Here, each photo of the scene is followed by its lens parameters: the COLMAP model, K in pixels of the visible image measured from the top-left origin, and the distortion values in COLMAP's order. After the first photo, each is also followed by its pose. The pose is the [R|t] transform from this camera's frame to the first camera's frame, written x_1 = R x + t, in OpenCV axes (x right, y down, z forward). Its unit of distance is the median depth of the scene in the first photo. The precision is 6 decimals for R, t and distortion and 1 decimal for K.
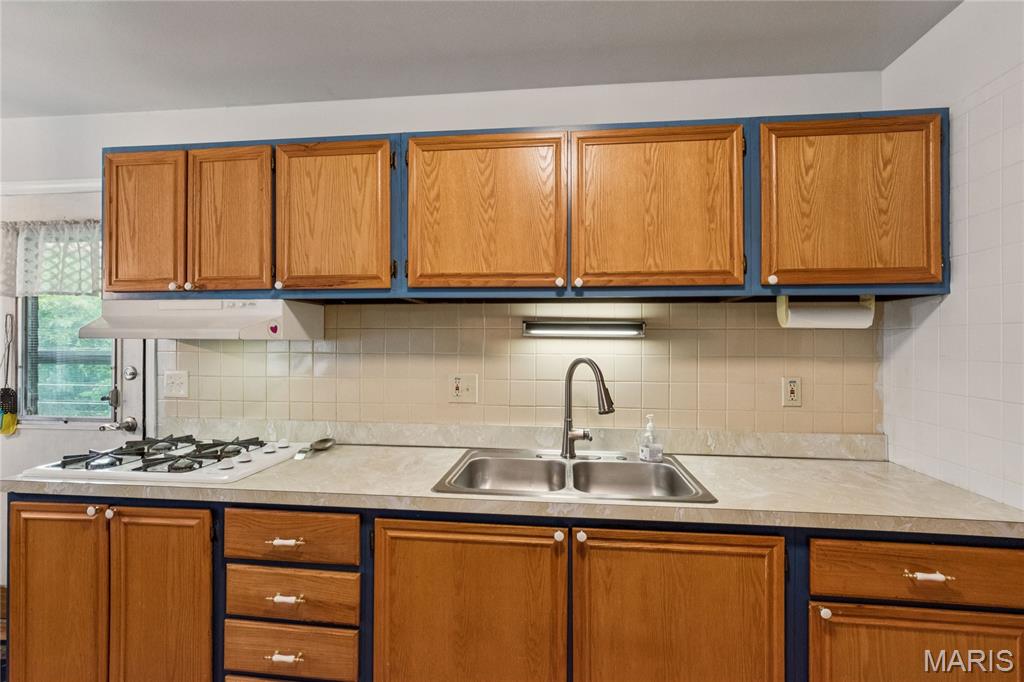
lens RADIAL K [[479.4, 0, 512.0], [0, 479.4, 341.0], [0, 0, 1]] dist [-0.004454, -0.000615]
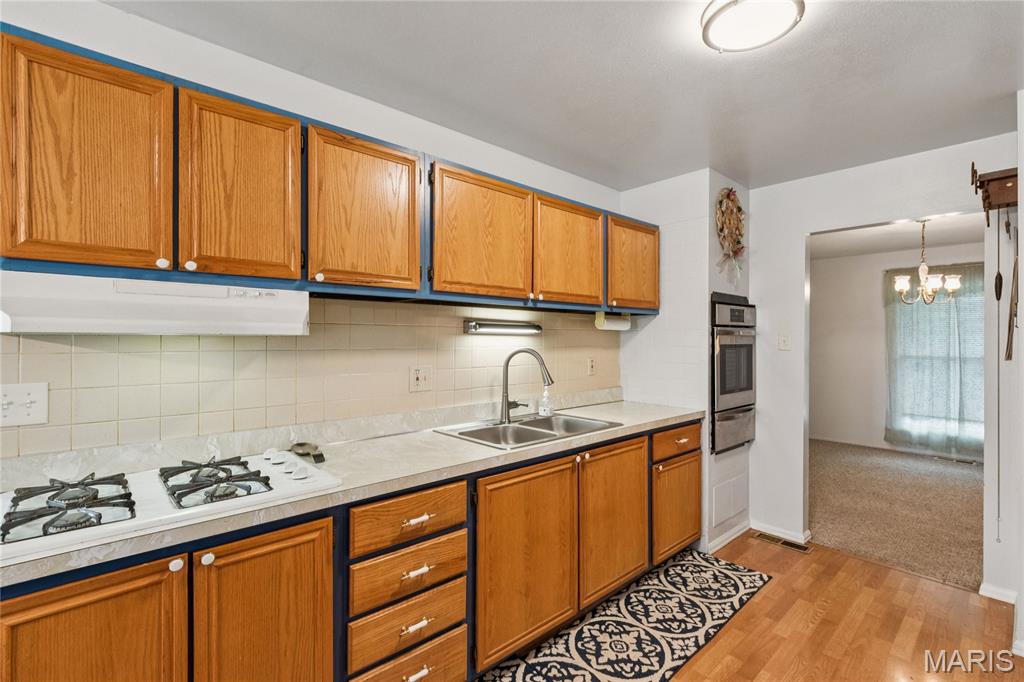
lens RADIAL K [[479.4, 0, 512.0], [0, 479.4, 341.0], [0, 0, 1]] dist [-0.004454, -0.000615]
pose [[0.646679, -0.006580, 0.762734, -0.999048], [-0.003405, 0.999928, 0.011514, -0.004159], [-0.762755, -0.010043, 0.646610, 0.109334]]
